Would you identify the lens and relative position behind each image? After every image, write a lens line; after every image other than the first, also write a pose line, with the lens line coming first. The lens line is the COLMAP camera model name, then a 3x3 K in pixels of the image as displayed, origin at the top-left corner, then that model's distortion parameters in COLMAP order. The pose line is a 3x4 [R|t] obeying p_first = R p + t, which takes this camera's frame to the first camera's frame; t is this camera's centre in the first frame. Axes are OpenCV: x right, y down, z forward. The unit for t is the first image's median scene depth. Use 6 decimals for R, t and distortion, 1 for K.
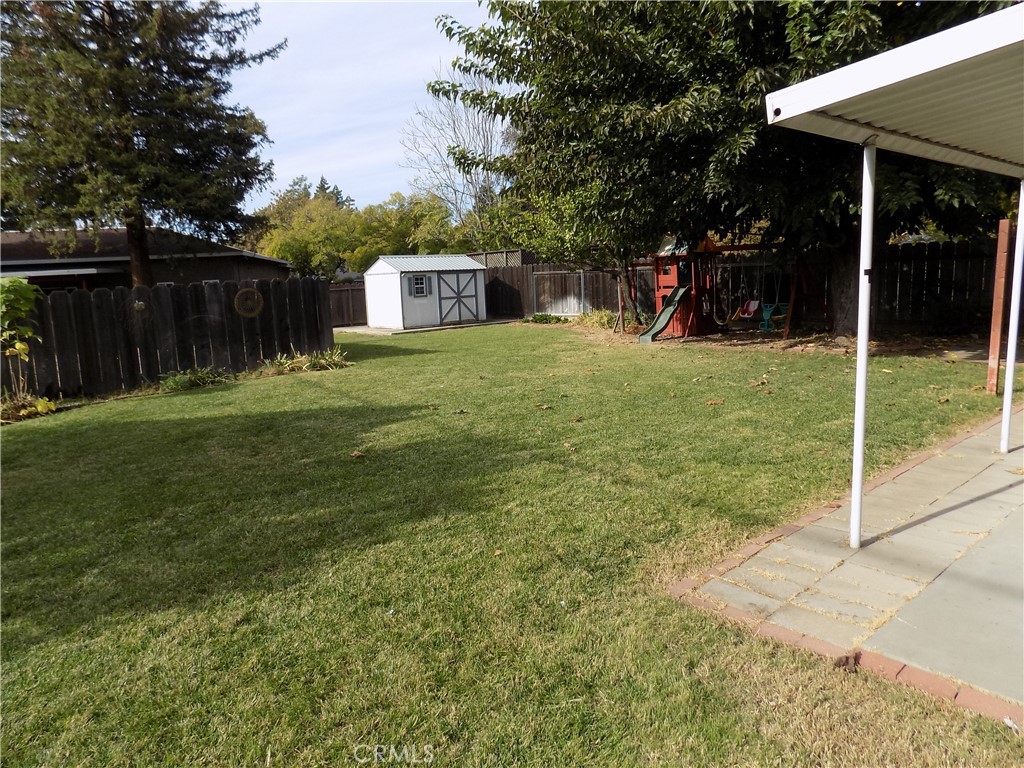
lens RADIAL K [[690.1, 0, 518.3], [0, 690.1, 381.1], [0, 0, 1]] dist [-0.076810, 0.074066]
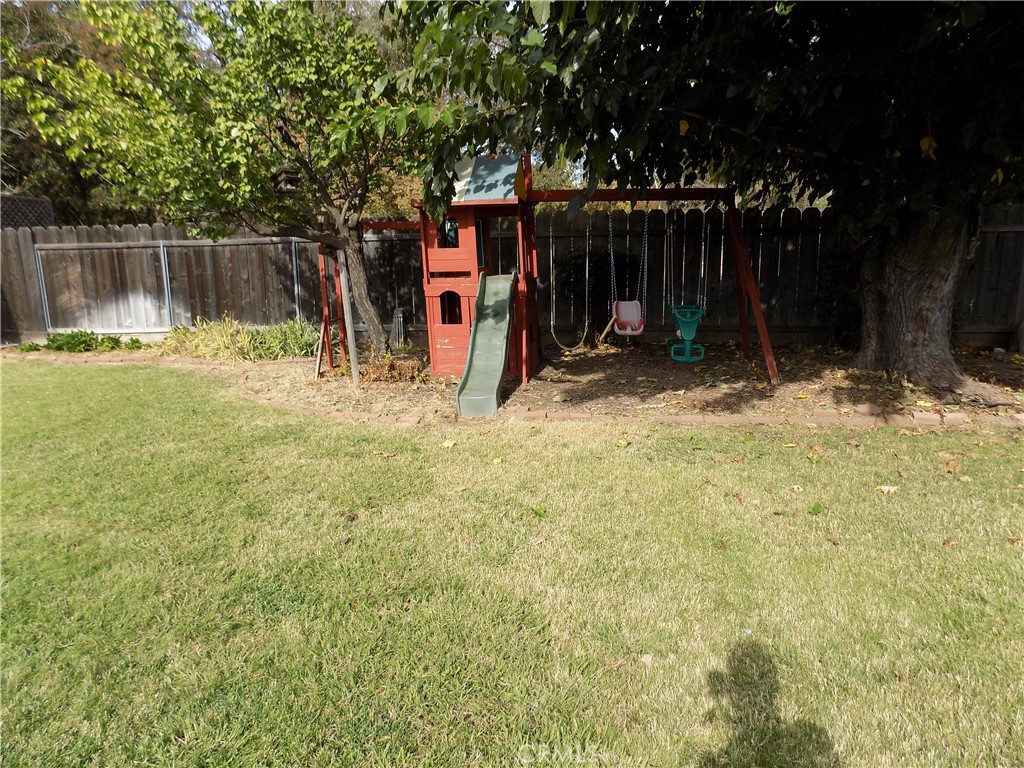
lens RADIAL K [[690.1, 0, 518.3], [0, 690.1, 381.1], [0, 0, 1]] dist [-0.076810, 0.074066]
pose [[0.751646, -0.094867, 0.652709, -0.116641], [0.084020, 0.995312, 0.047906, -0.163369], [-0.654194, 0.018833, 0.756093, 1.213715]]
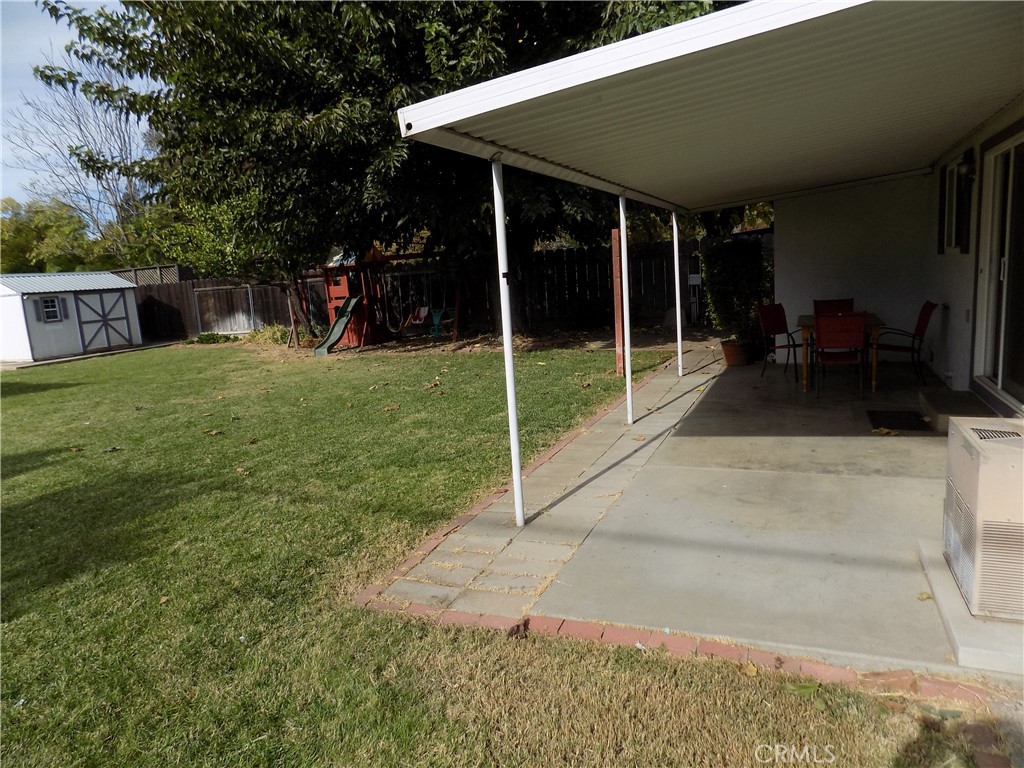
lens RADIAL K [[690.1, 0, 518.3], [0, 690.1, 381.1], [0, 0, 1]] dist [-0.076810, 0.074066]
pose [[0.896722, -0.090354, 0.433273, 0.016393], [0.097041, 0.995258, 0.006707, 0.002439], [-0.431824, 0.036031, 0.901238, -0.005048]]
